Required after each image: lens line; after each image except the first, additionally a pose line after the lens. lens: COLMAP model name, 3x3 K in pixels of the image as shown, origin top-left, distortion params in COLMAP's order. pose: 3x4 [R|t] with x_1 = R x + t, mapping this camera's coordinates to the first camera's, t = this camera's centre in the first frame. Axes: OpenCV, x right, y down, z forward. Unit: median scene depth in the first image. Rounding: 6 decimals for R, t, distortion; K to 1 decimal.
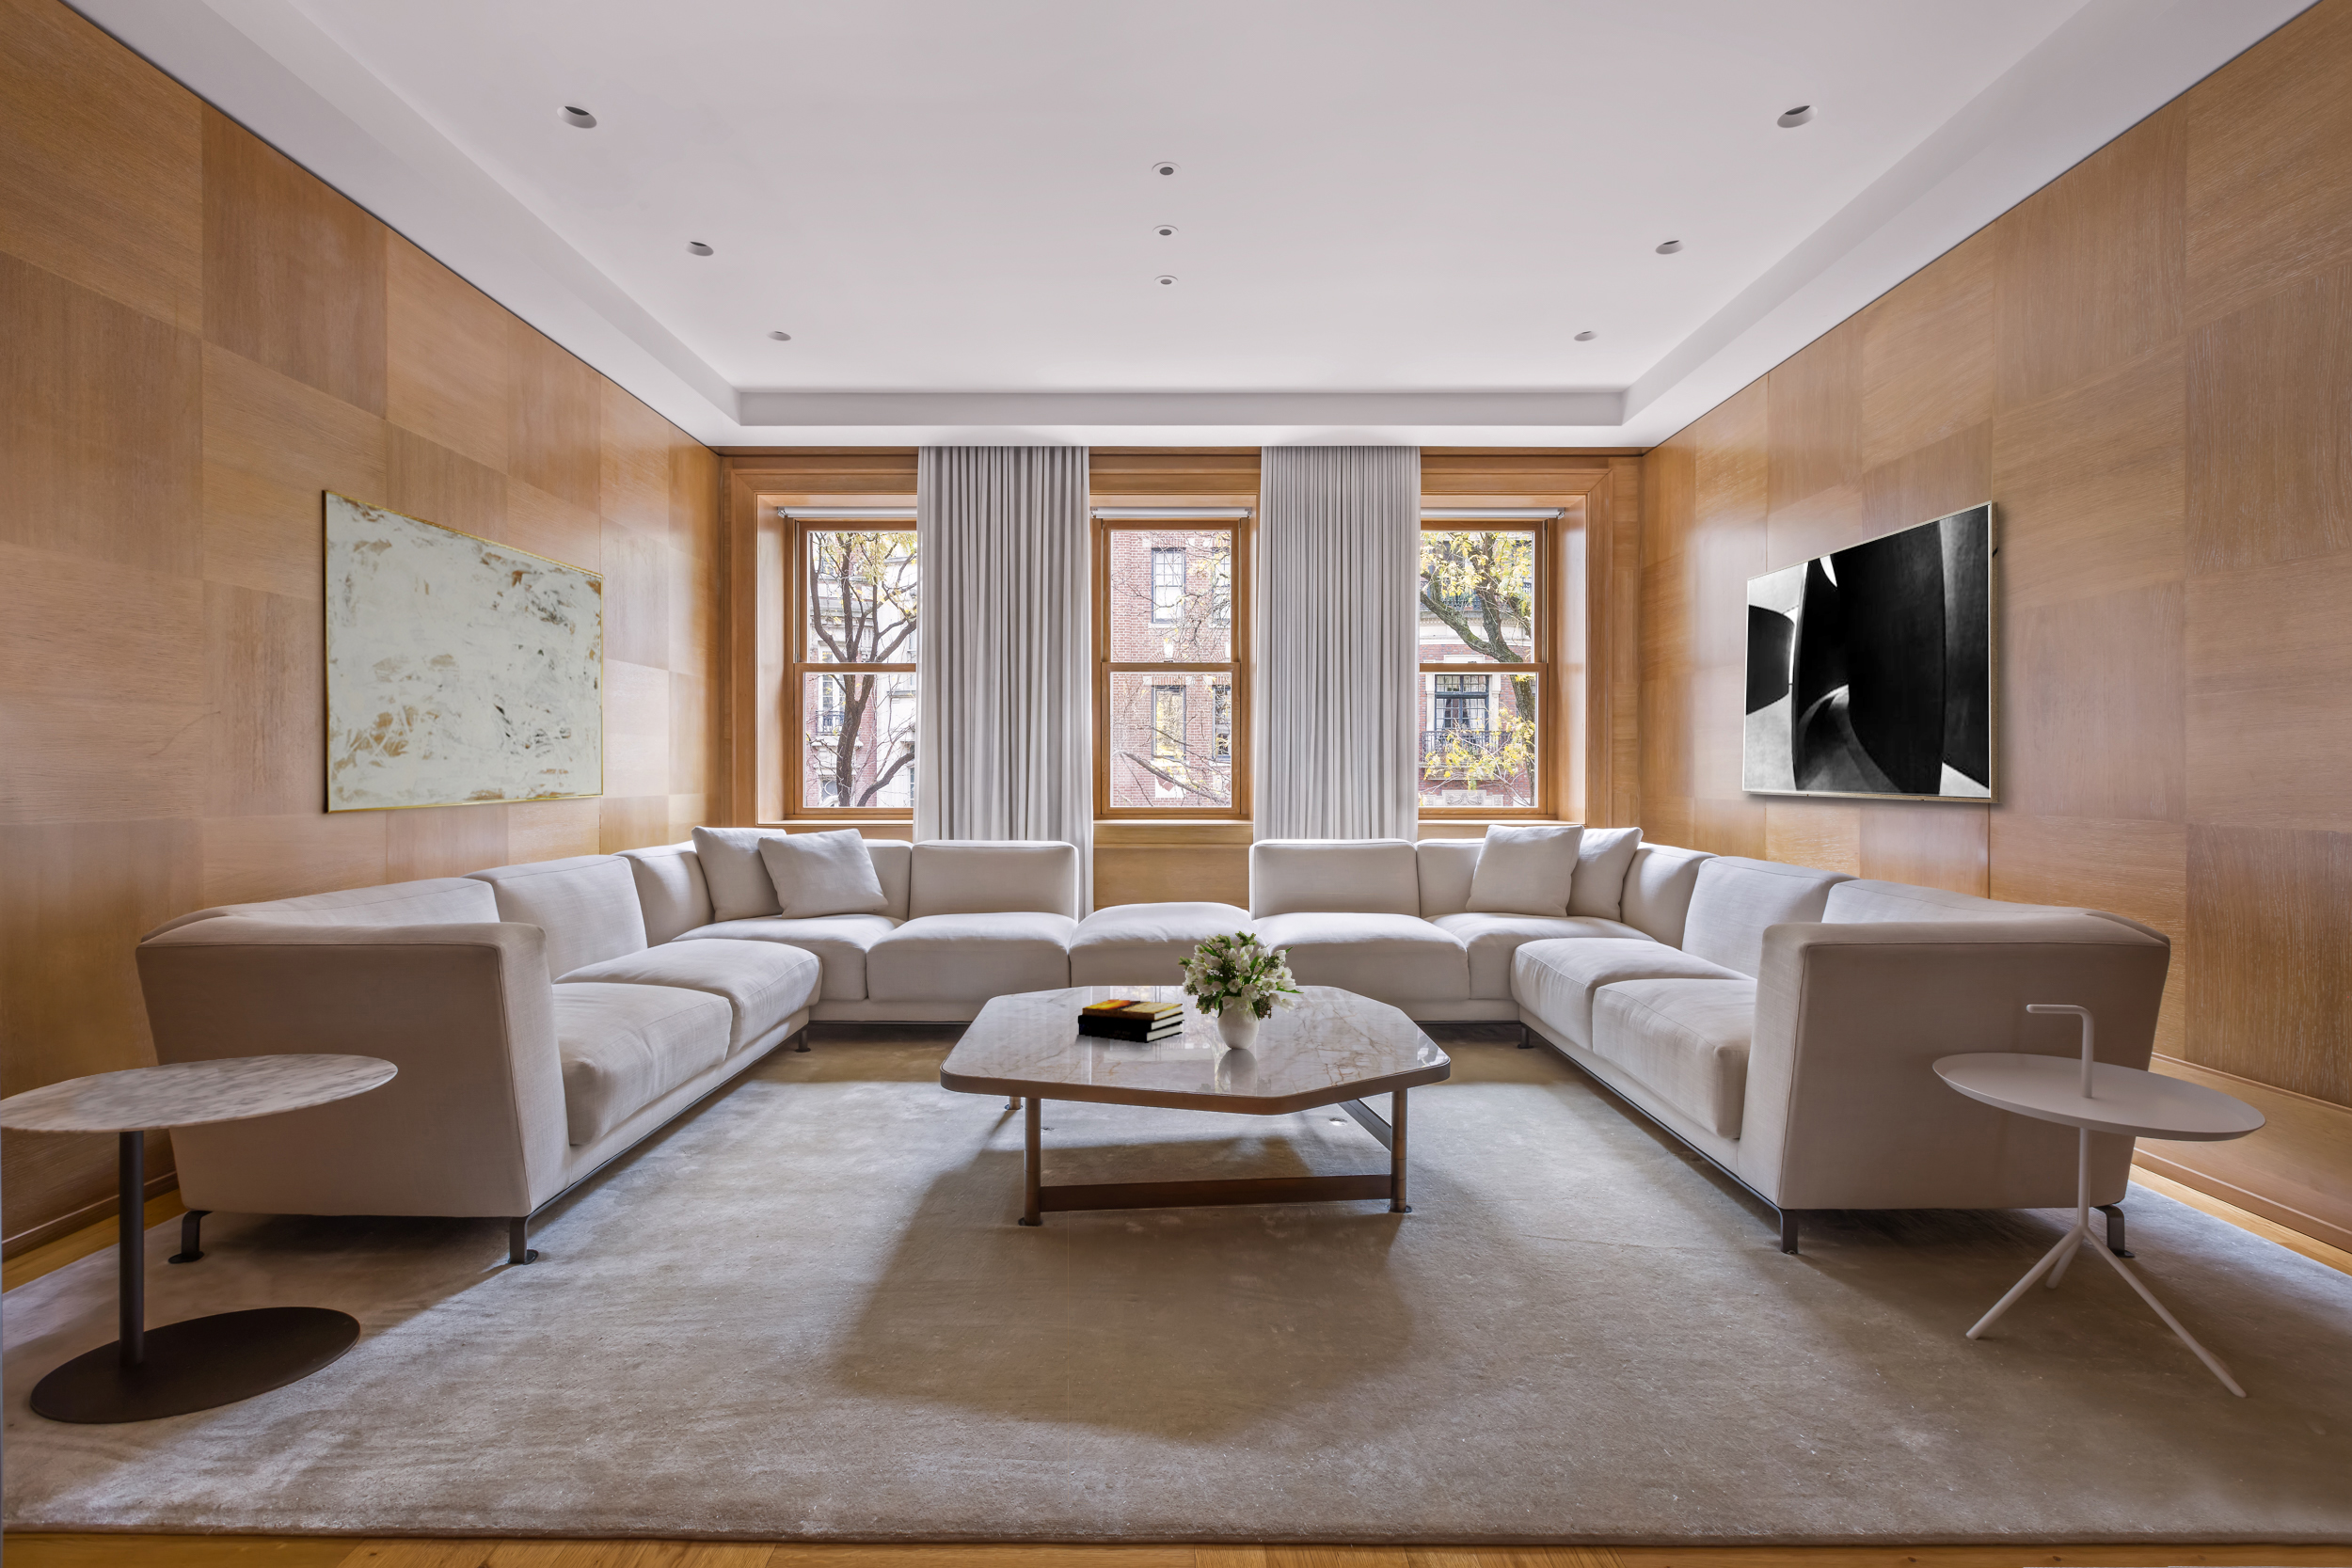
lens RADIAL K [[1041.0, 0, 1179.3], [0, 1041.0, 784.7], [0, 0, 1]] dist [-0.012535, 0.002105]
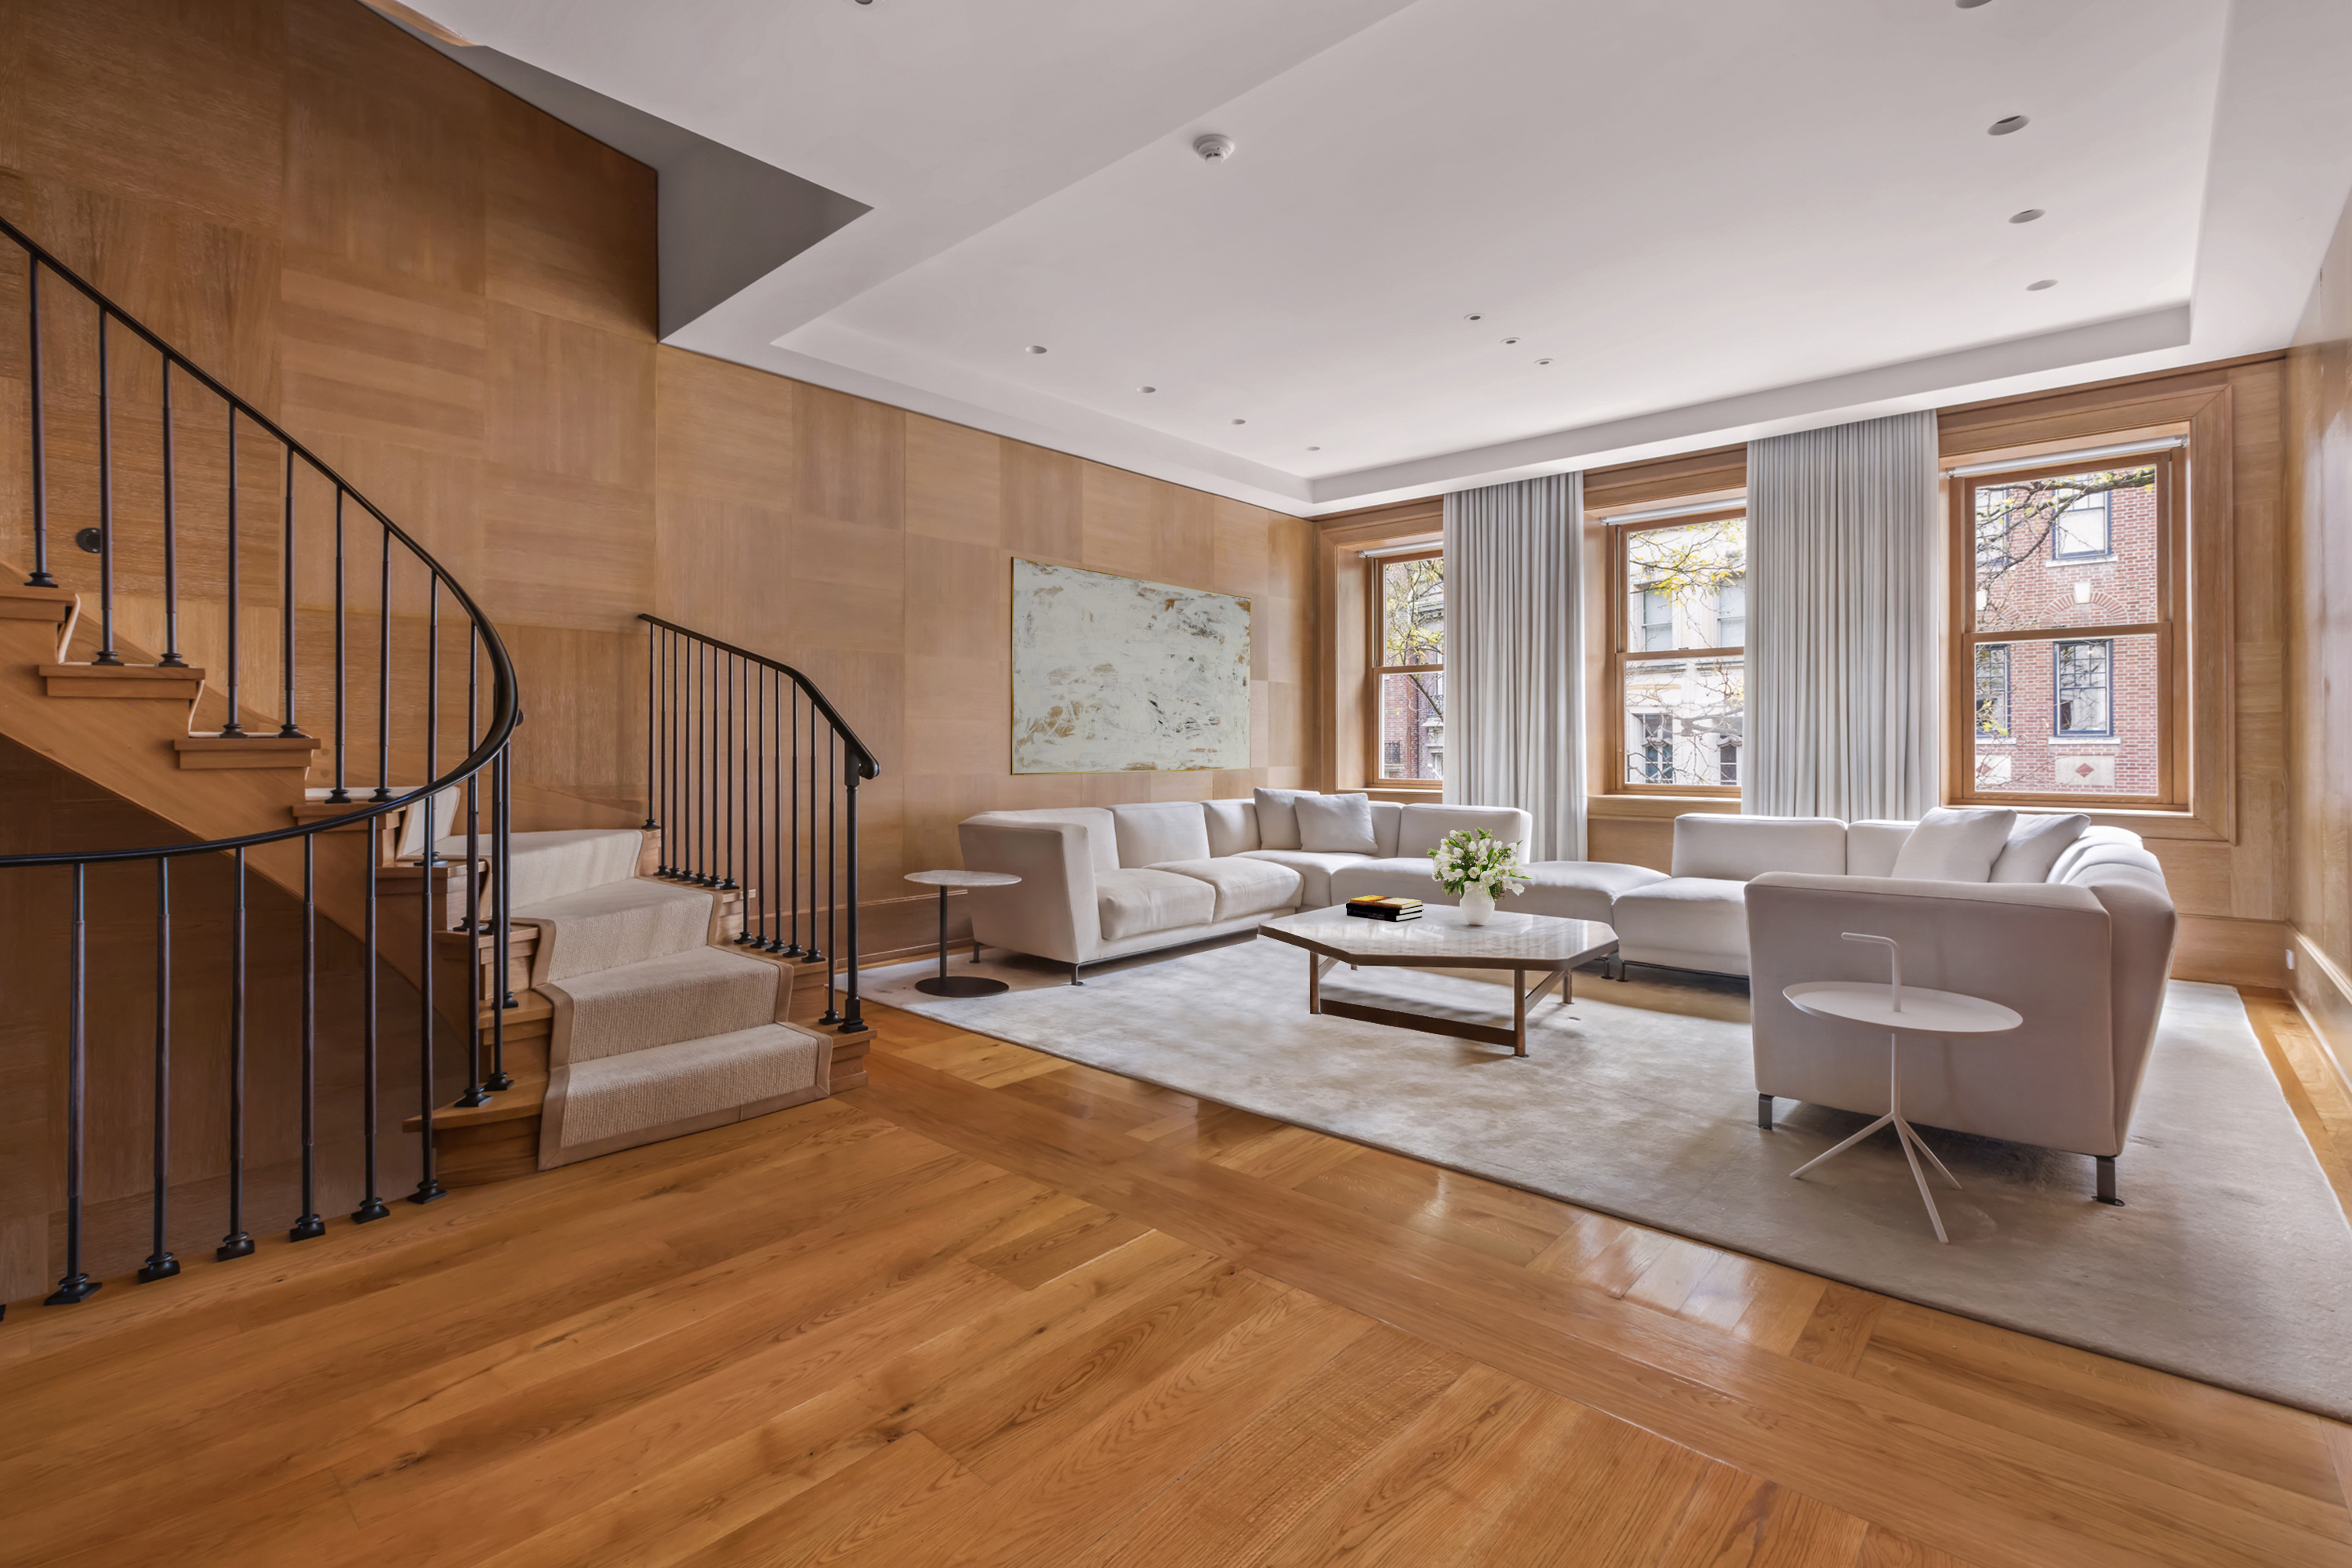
lens RADIAL K [[1041.1, 0, 1166.2], [0, 1041.1, 761.7], [0, 0, 1]] dist [-0.012535, 0.002105]
pose [[0.751876, 0.007759, -0.659259, 0.374716], [-0.008766, 0.999960, 0.001772, 0.001167], [0.659246, 0.004447, 0.751914, -0.194758]]
